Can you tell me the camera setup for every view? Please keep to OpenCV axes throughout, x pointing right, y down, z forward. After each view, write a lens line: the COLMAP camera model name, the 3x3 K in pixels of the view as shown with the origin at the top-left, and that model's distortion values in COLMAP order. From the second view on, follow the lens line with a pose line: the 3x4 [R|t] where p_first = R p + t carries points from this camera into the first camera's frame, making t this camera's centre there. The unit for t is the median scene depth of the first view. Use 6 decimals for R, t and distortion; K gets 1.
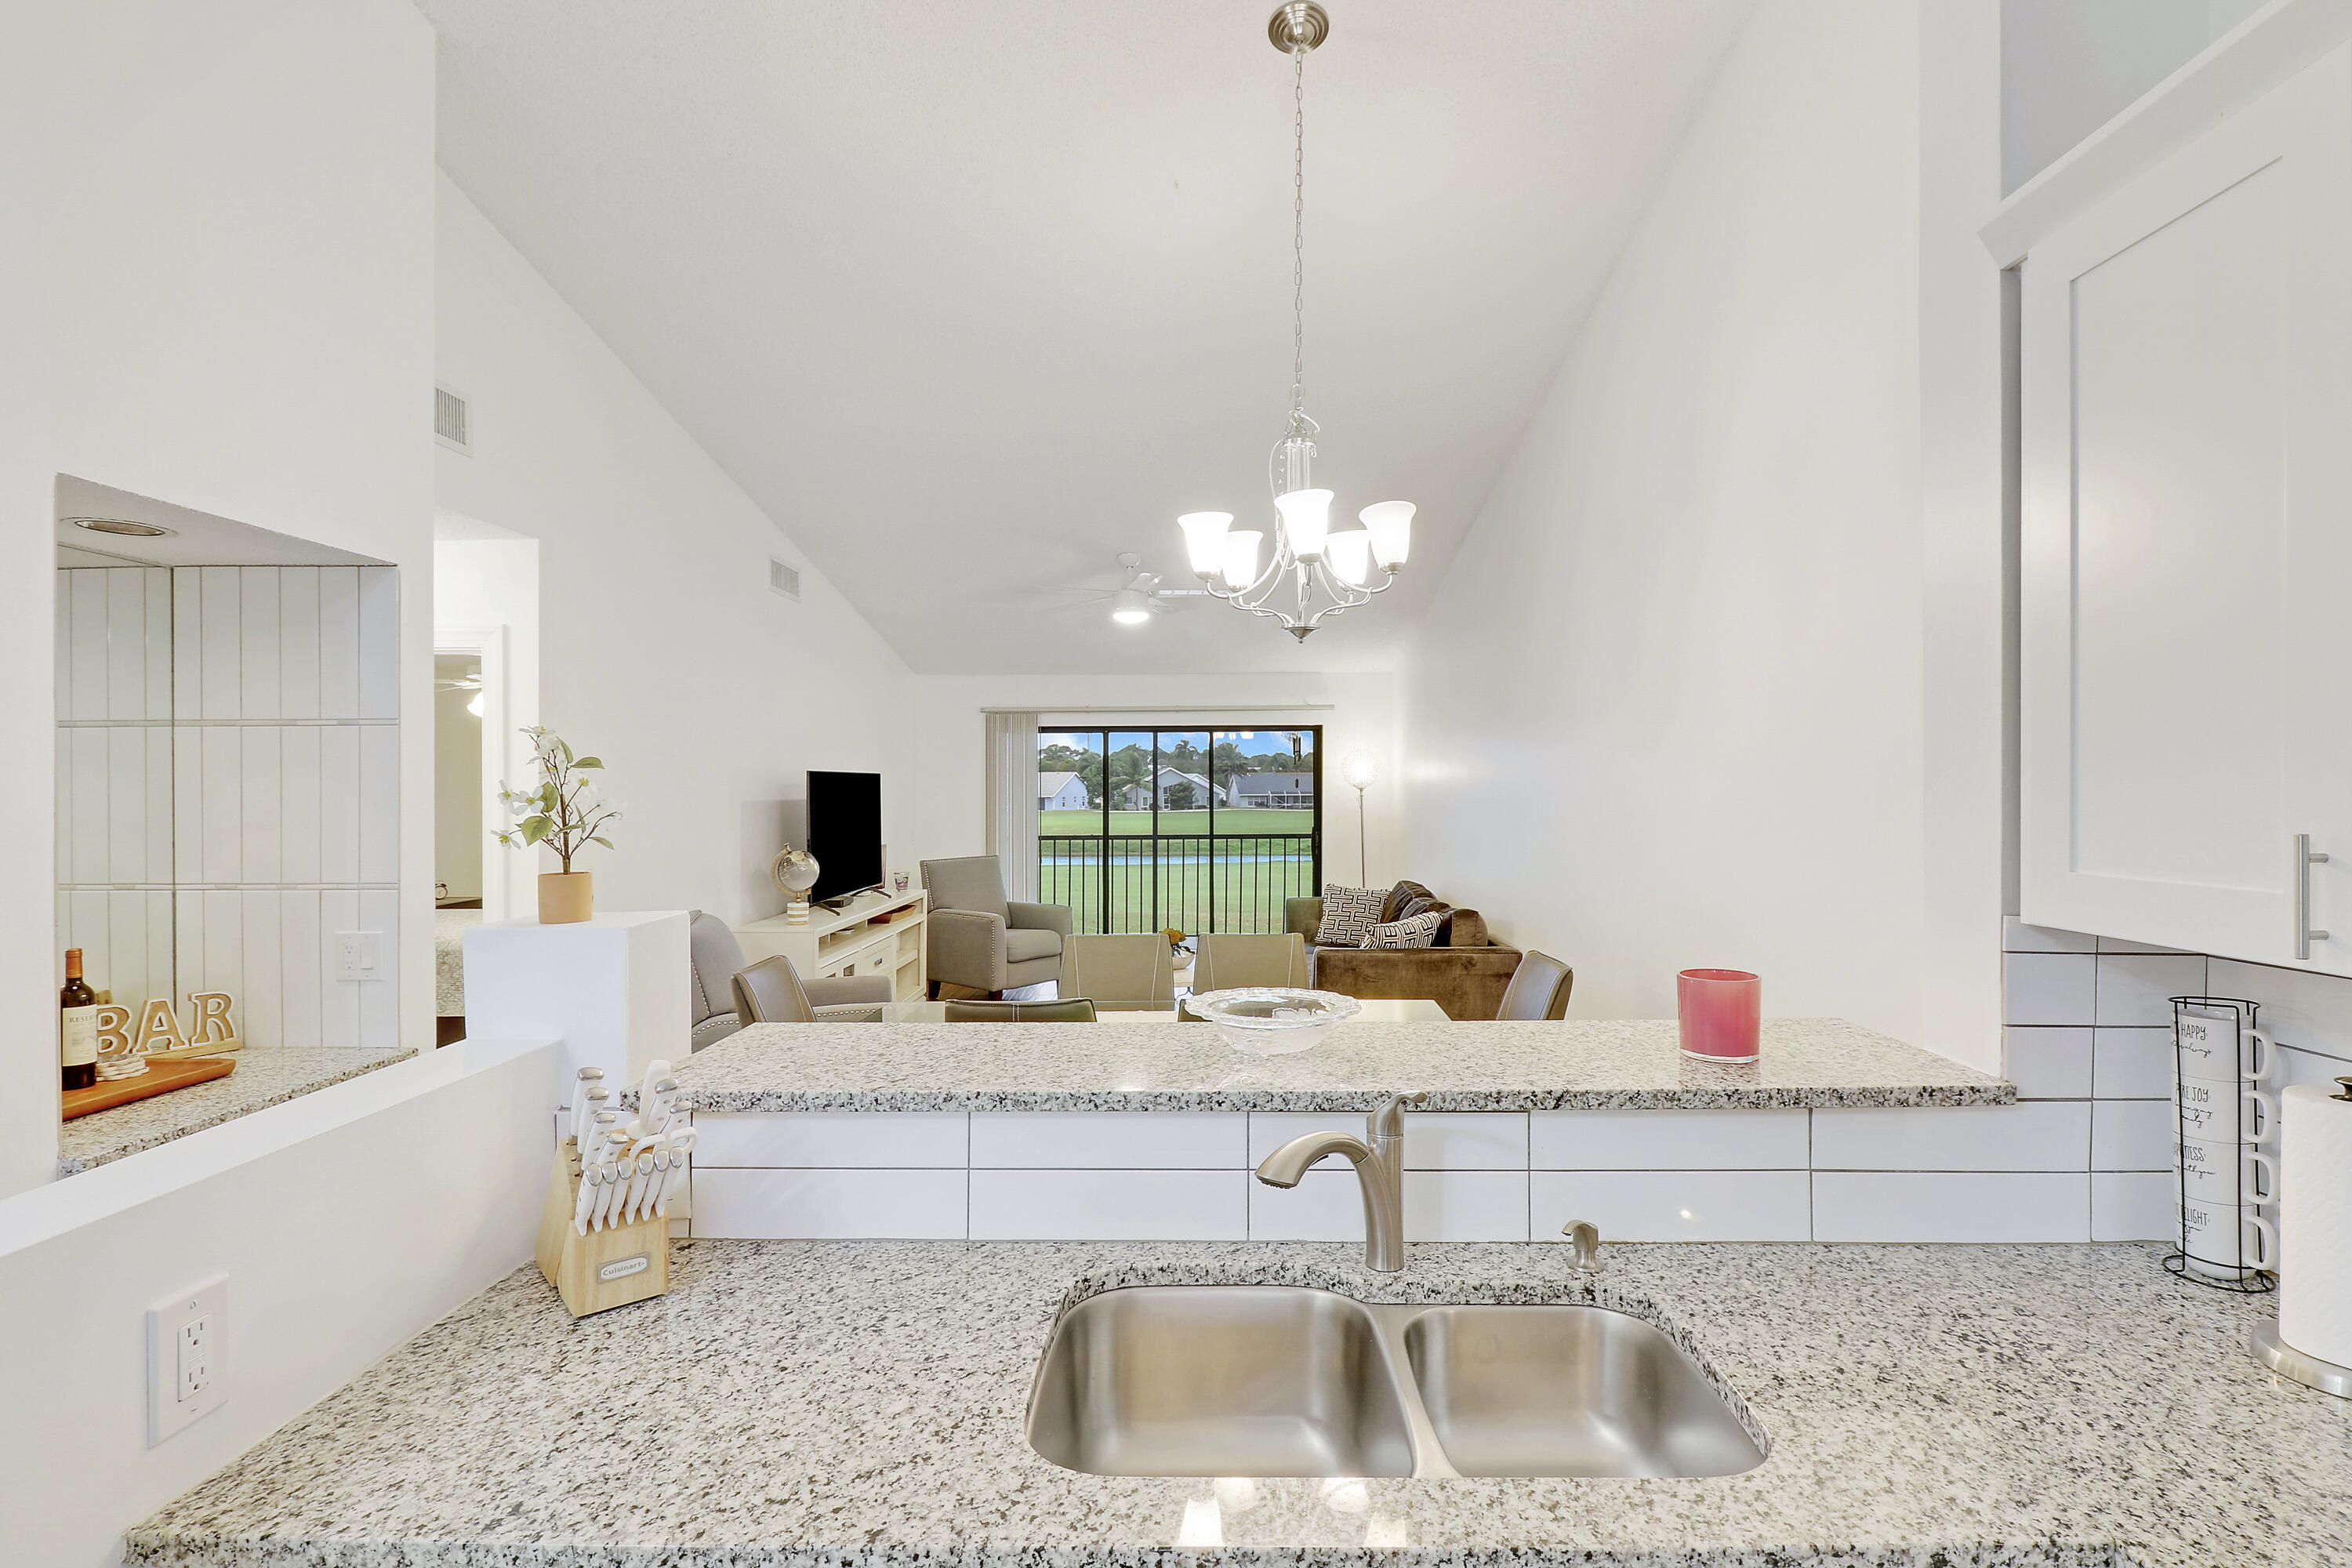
lens RADIAL K [[1113.6, 0, 1184.2], [0, 1113.6, 783.6], [0, 0, 1]] dist [0.001352, -0.006220]
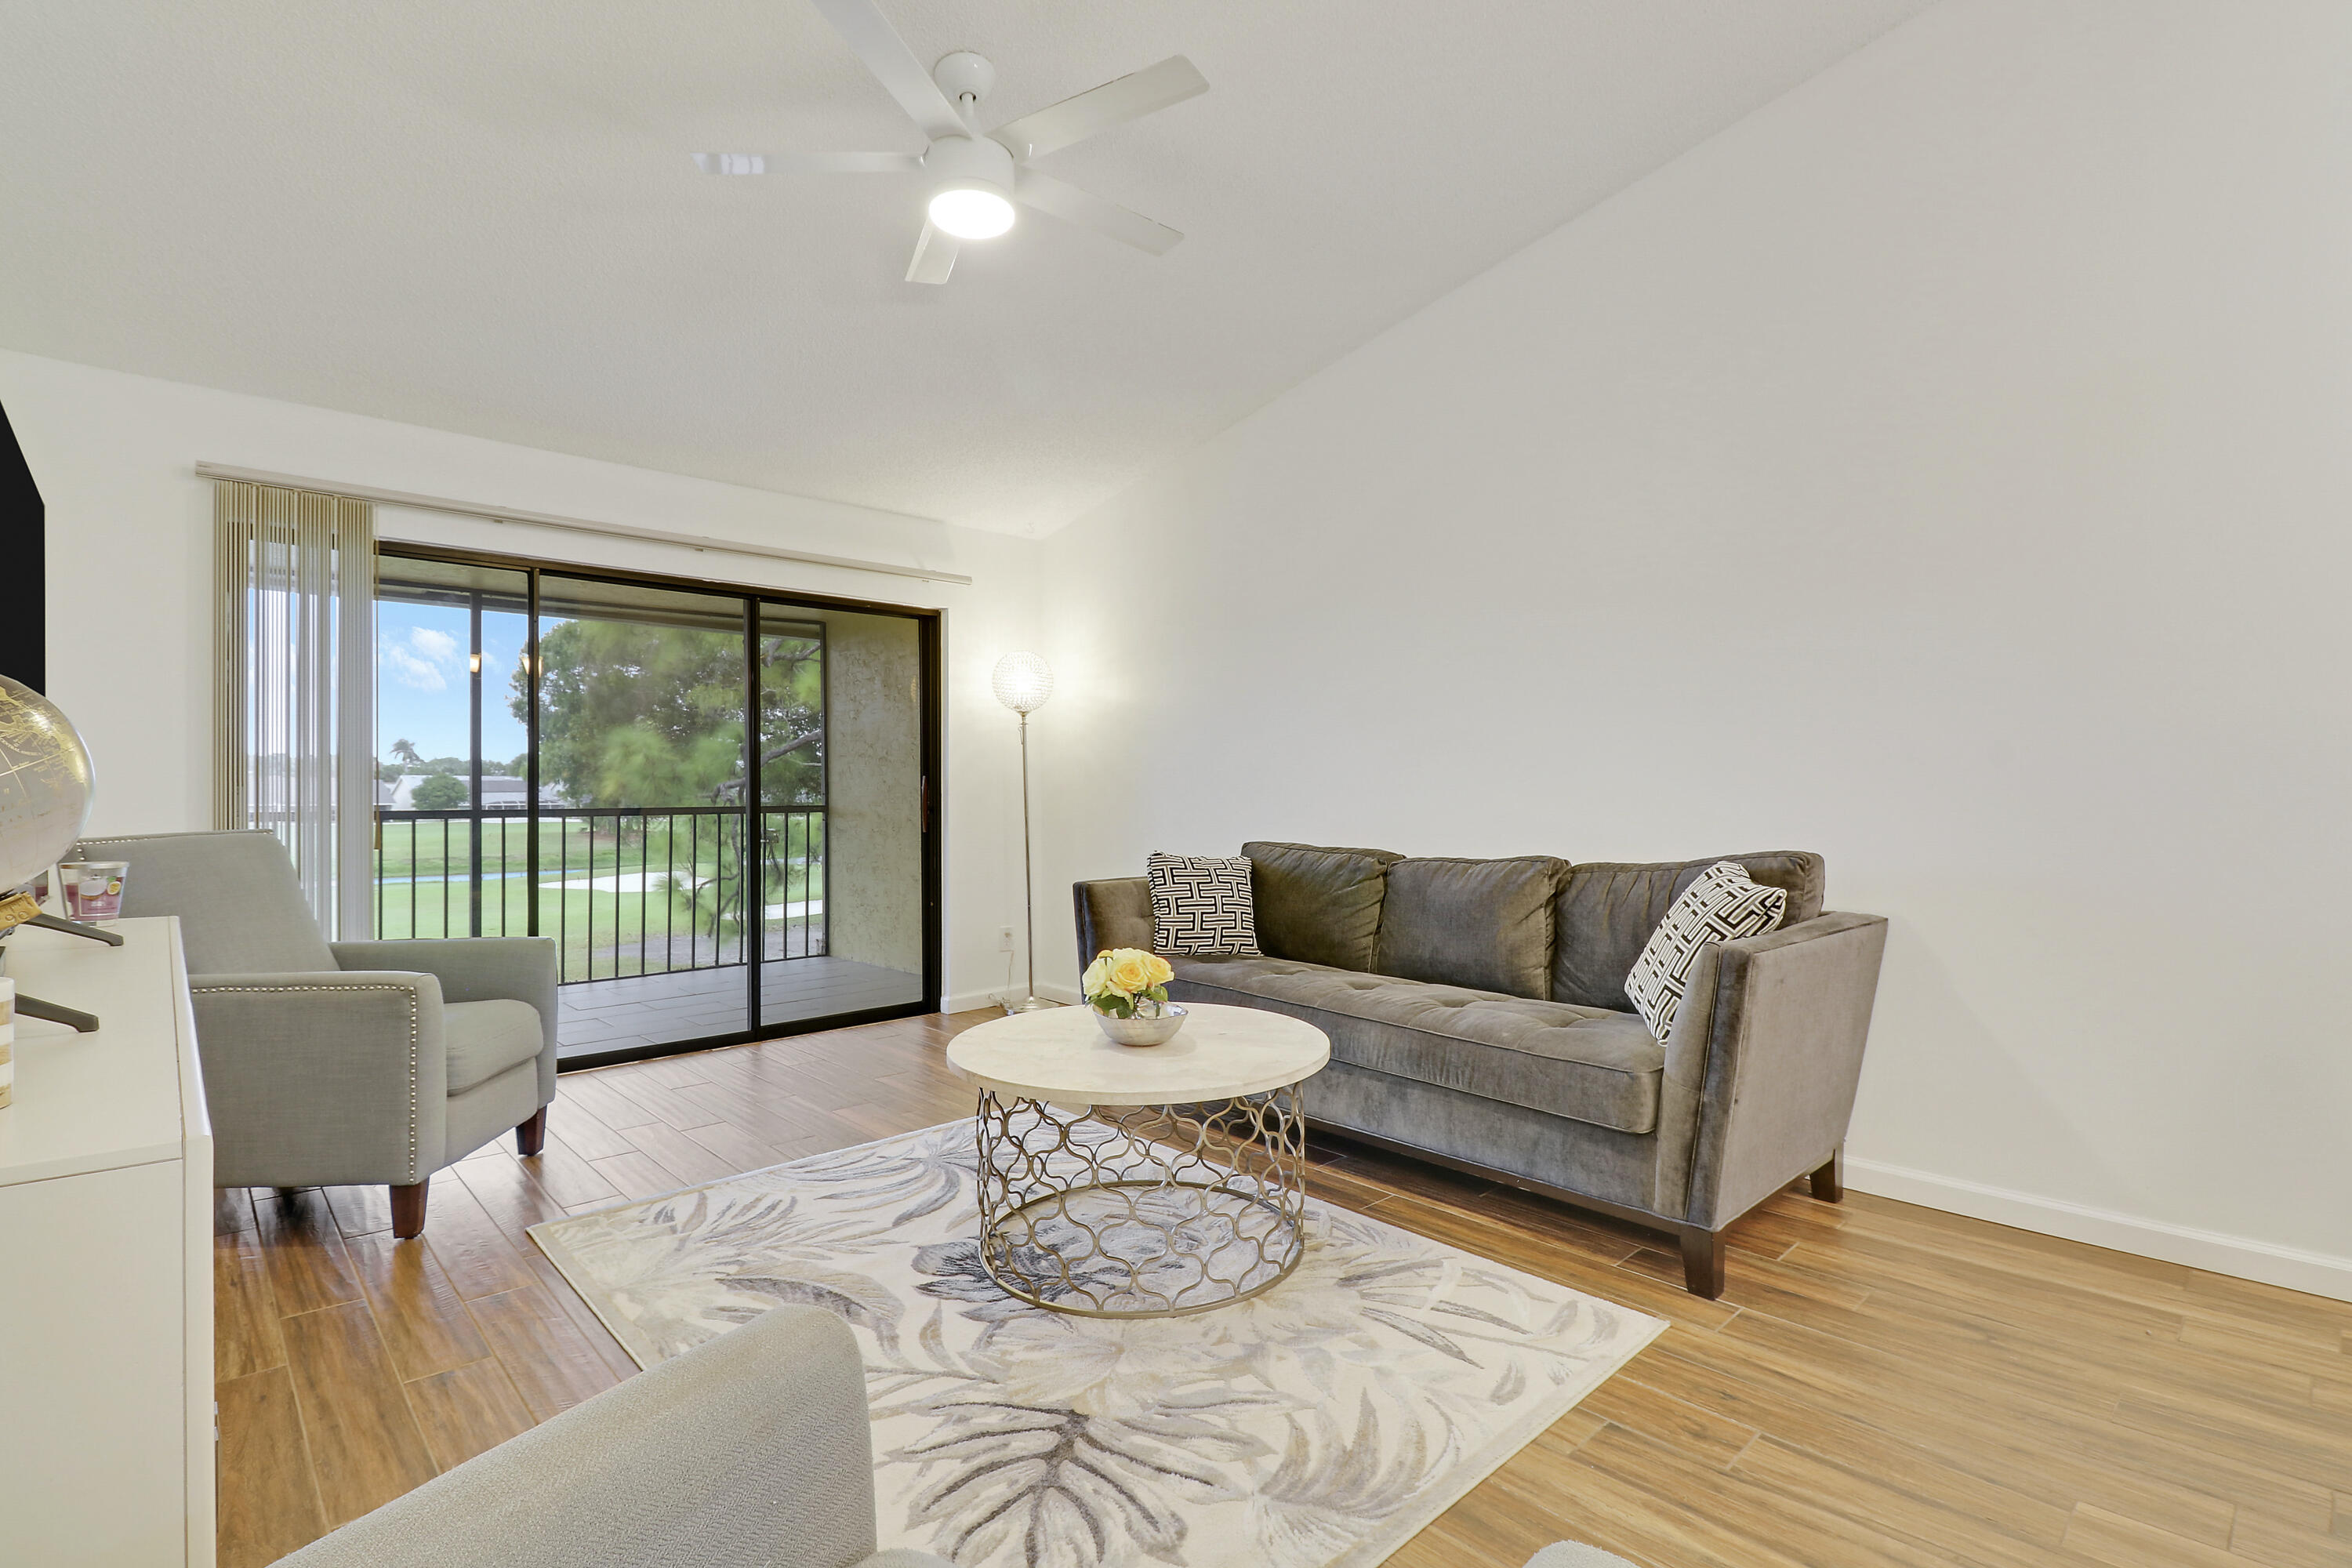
lens RADIAL K [[1113.6, 0, 1160.6], [0, 1113.6, 784.1], [0, 0, 1]] dist [0.001352, -0.006220]
pose [[0.724355, 0.008517, 0.689374, -0.216462], [-0.000433, 0.999929, -0.011898, 0.052957], [-0.689427, 0.008320, 0.724308, 0.497314]]
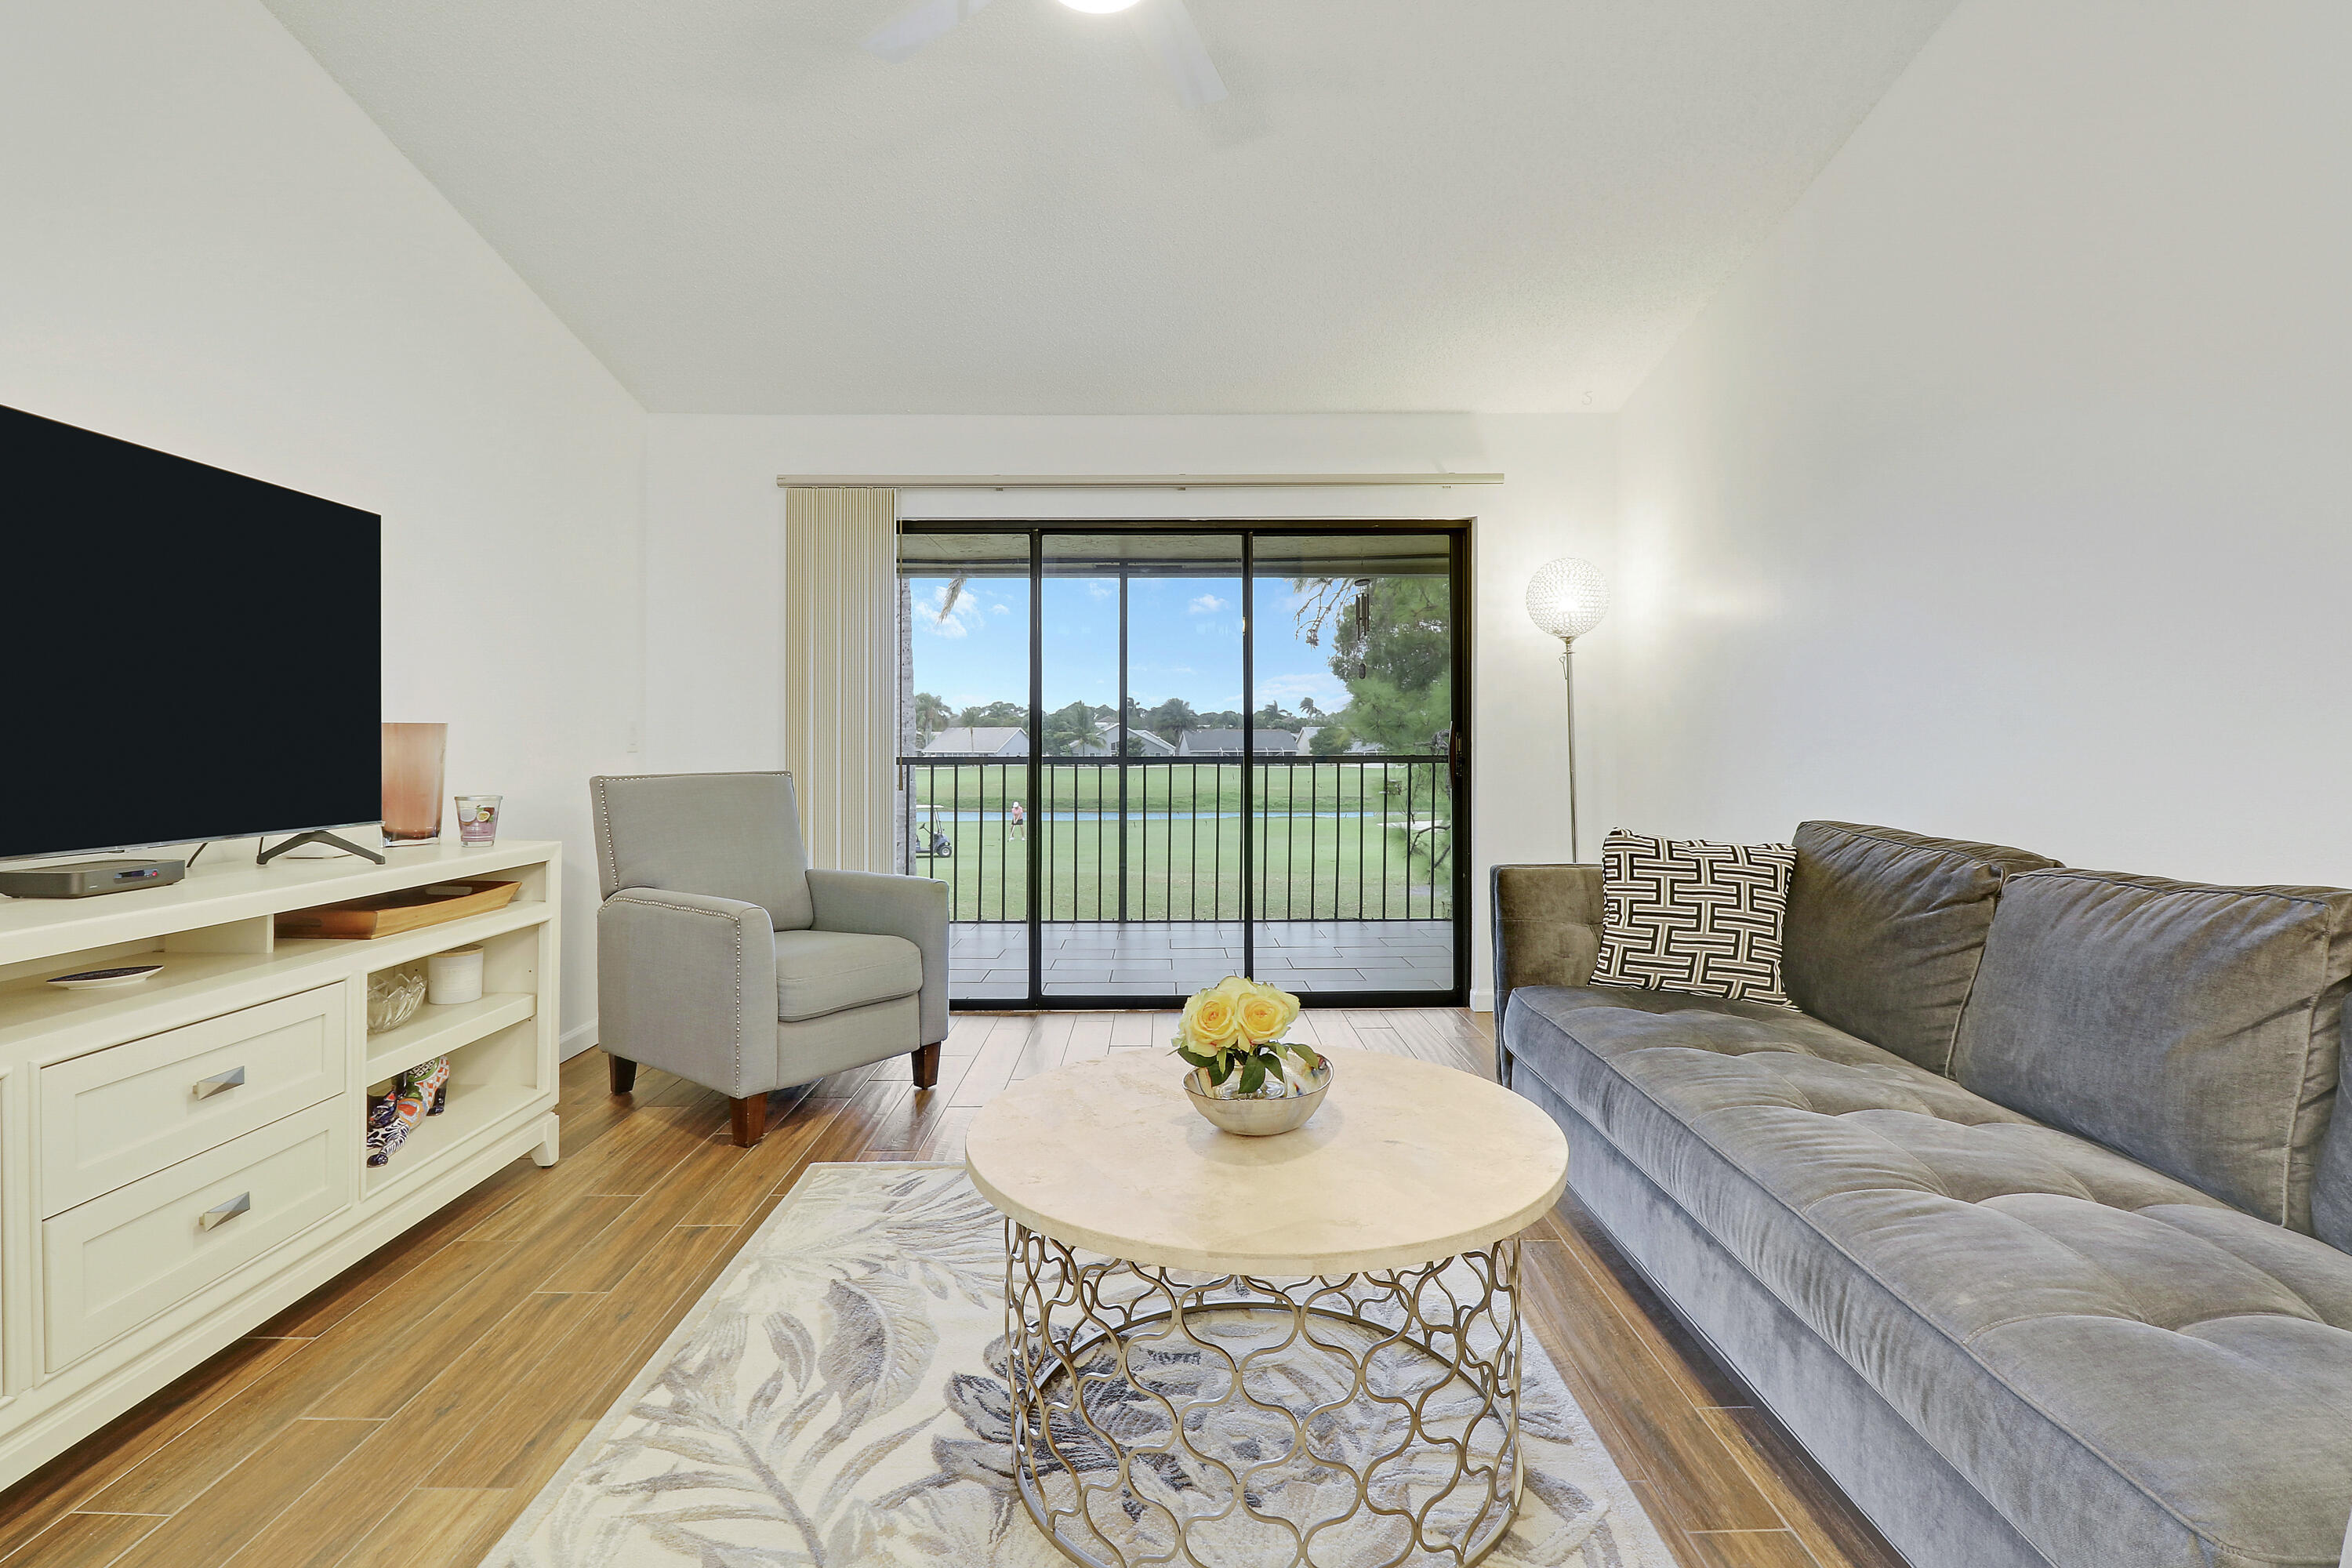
lens RADIAL K [[1113.6, 0, 1155.6], [0, 1113.6, 727.6], [0, 0, 1]] dist [0.001352, -0.006220]
pose [[0.999749, 0.005949, 0.021610, -0.027749], [-0.005637, 0.999880, -0.014456, 0.052361], [-0.021694, 0.014331, 0.999662, 0.524186]]
